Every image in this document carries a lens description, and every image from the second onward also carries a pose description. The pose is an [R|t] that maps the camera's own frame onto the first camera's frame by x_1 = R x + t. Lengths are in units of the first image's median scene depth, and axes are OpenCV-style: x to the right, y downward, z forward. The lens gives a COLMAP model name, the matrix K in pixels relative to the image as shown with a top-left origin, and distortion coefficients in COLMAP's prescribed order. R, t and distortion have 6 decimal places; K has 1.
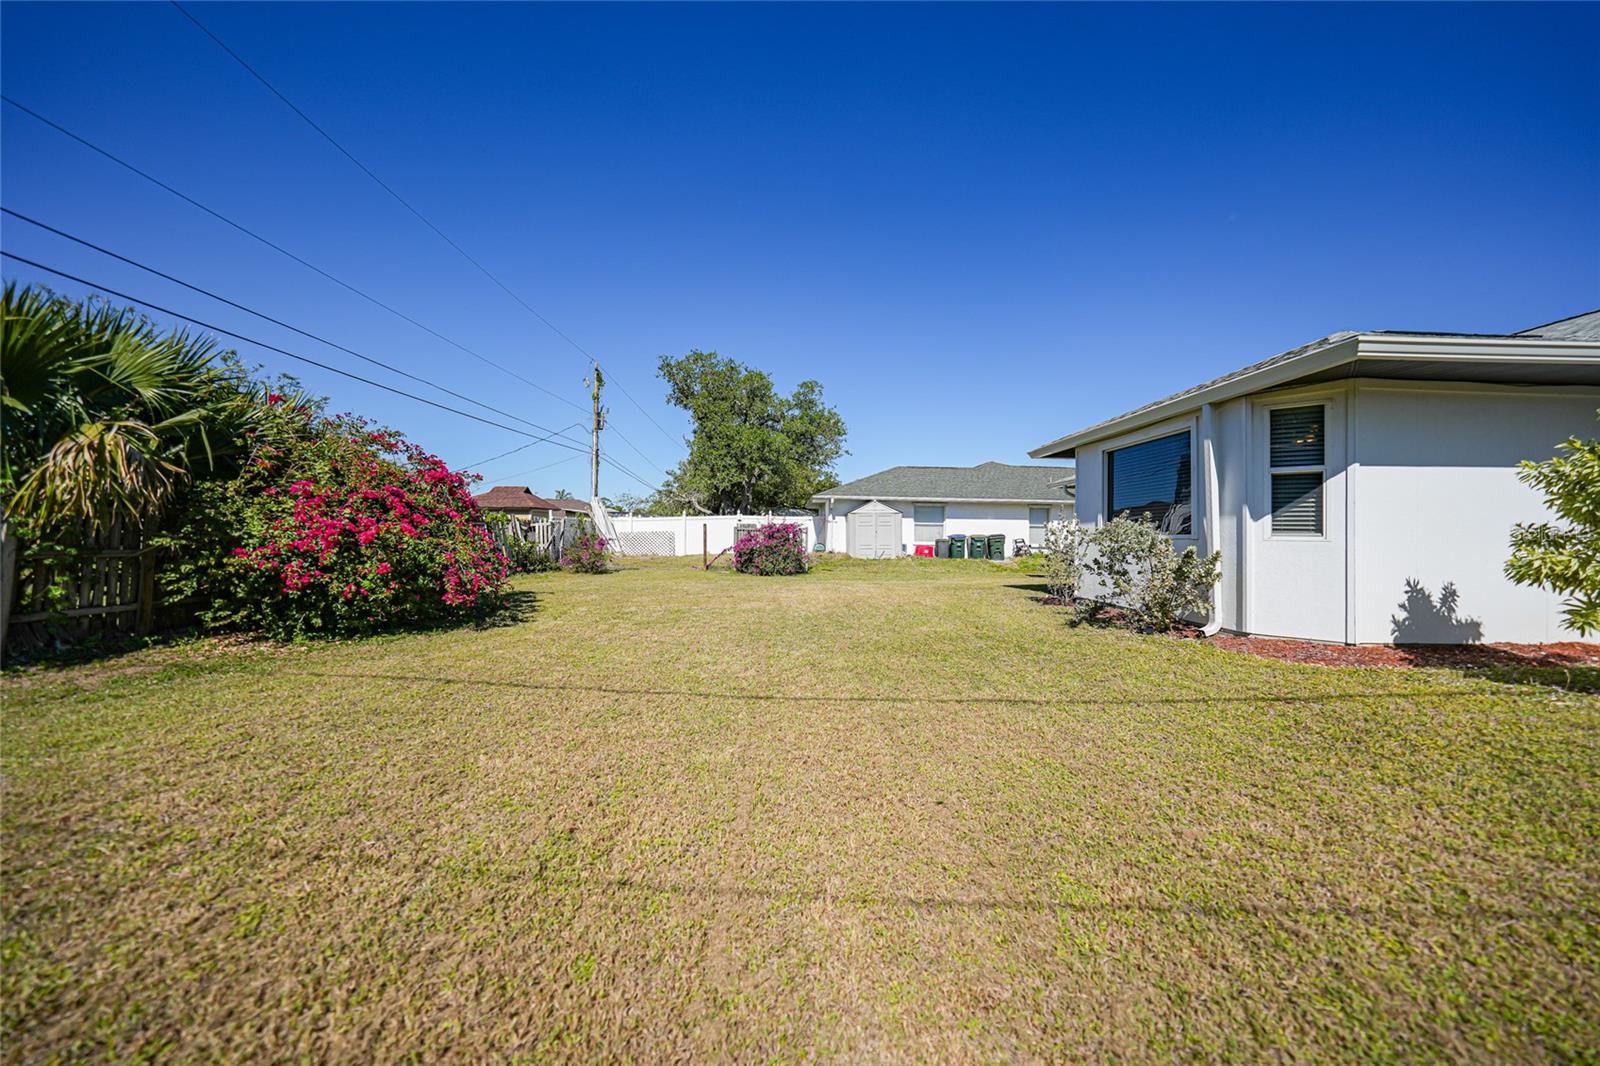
lens RADIAL K [[553.6, 0, 800.6], [0, 553.6, 533.9], [0, 0, 1]] dist [-0.009460, 0.003759]
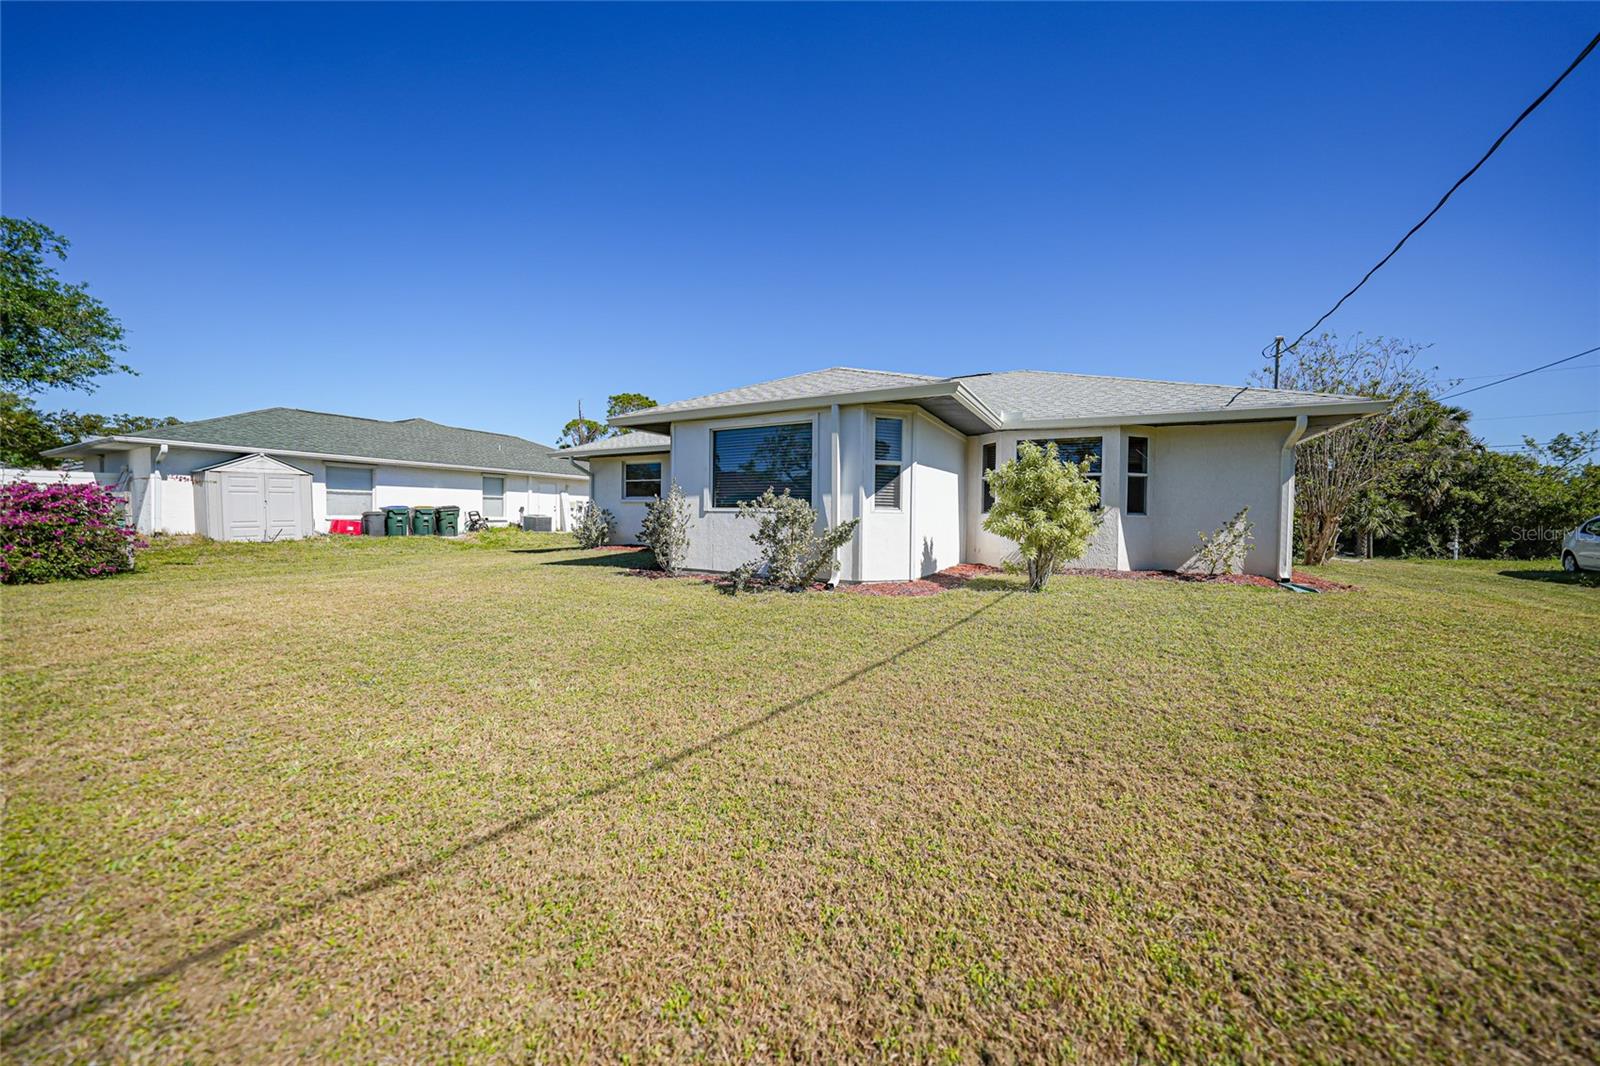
lens RADIAL K [[553.6, 0, 798.2], [0, 553.6, 531.6], [0, 0, 1]] dist [-0.009460, 0.003759]
pose [[0.522333, -0.034378, 0.852048, -0.121579], [-0.005845, 0.999019, 0.043891, 0.000034], [-0.852722, -0.027906, 0.521620, 0.121684]]
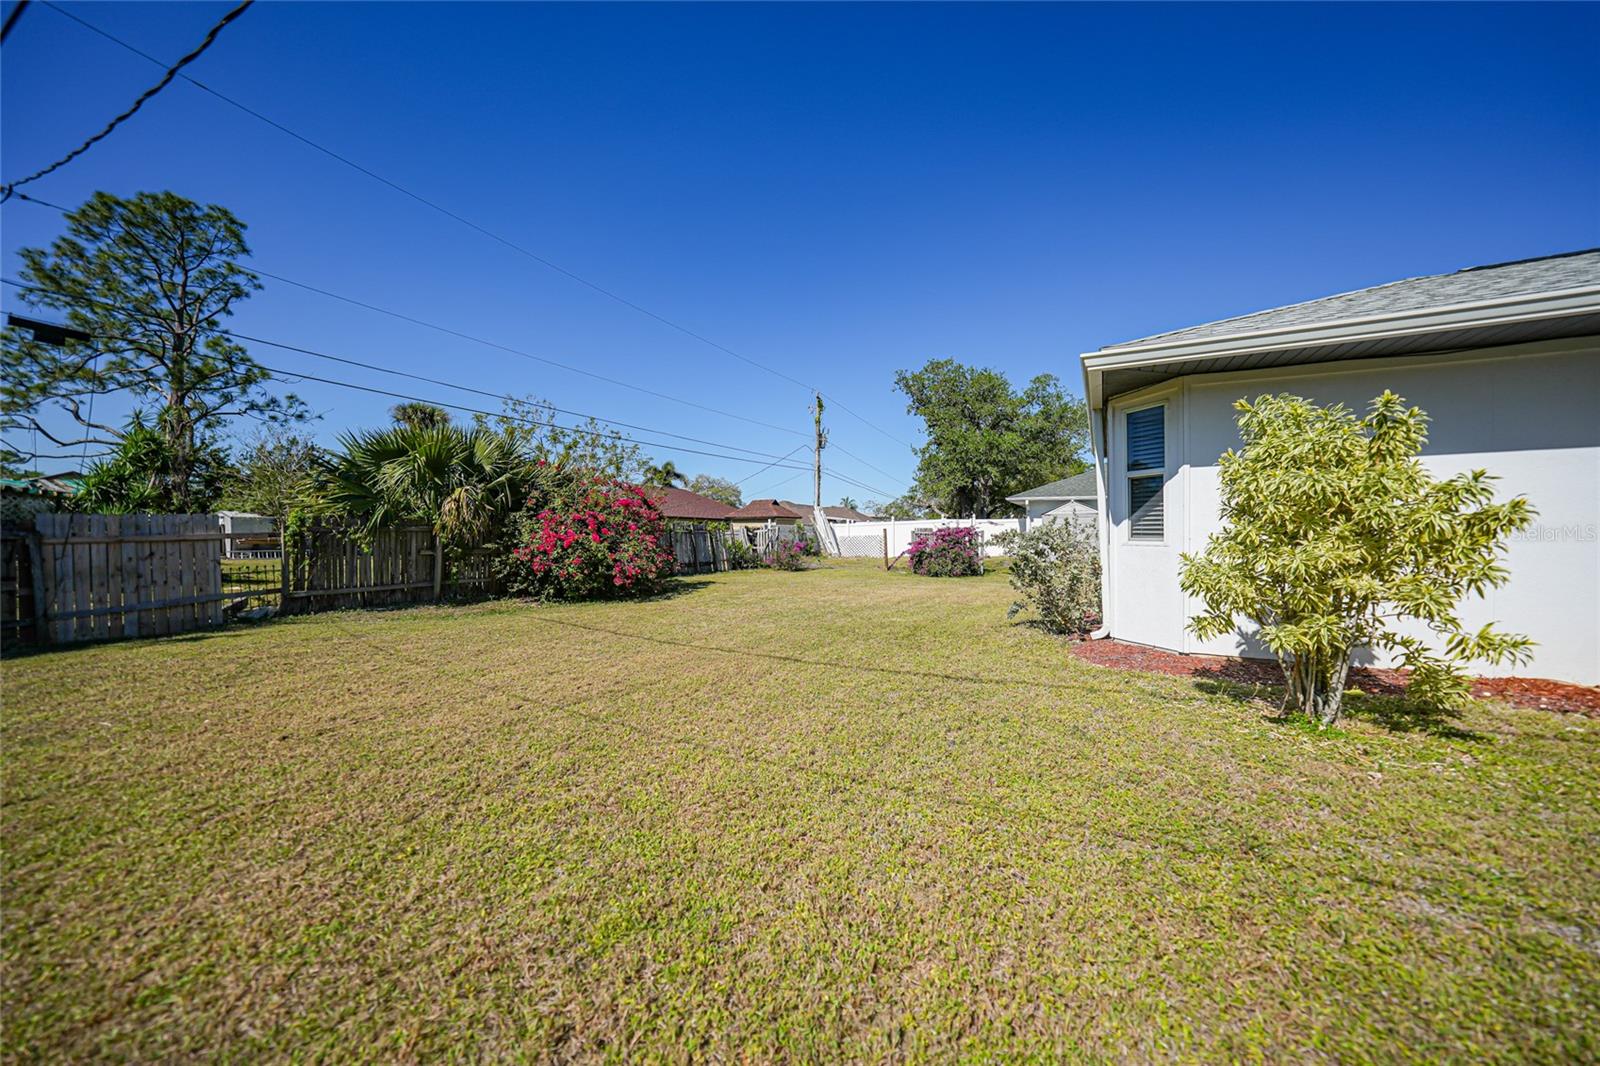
lens RADIAL K [[553.6, 0, 802.5], [0, 553.6, 535.6], [0, 0, 1]] dist [-0.009460, 0.003759]
pose [[0.868903, -0.008005, -0.494917, 0.233869], [0.007098, 0.999968, -0.003712, -0.001573], [0.494931, -0.000287, 0.868932, -0.042773]]
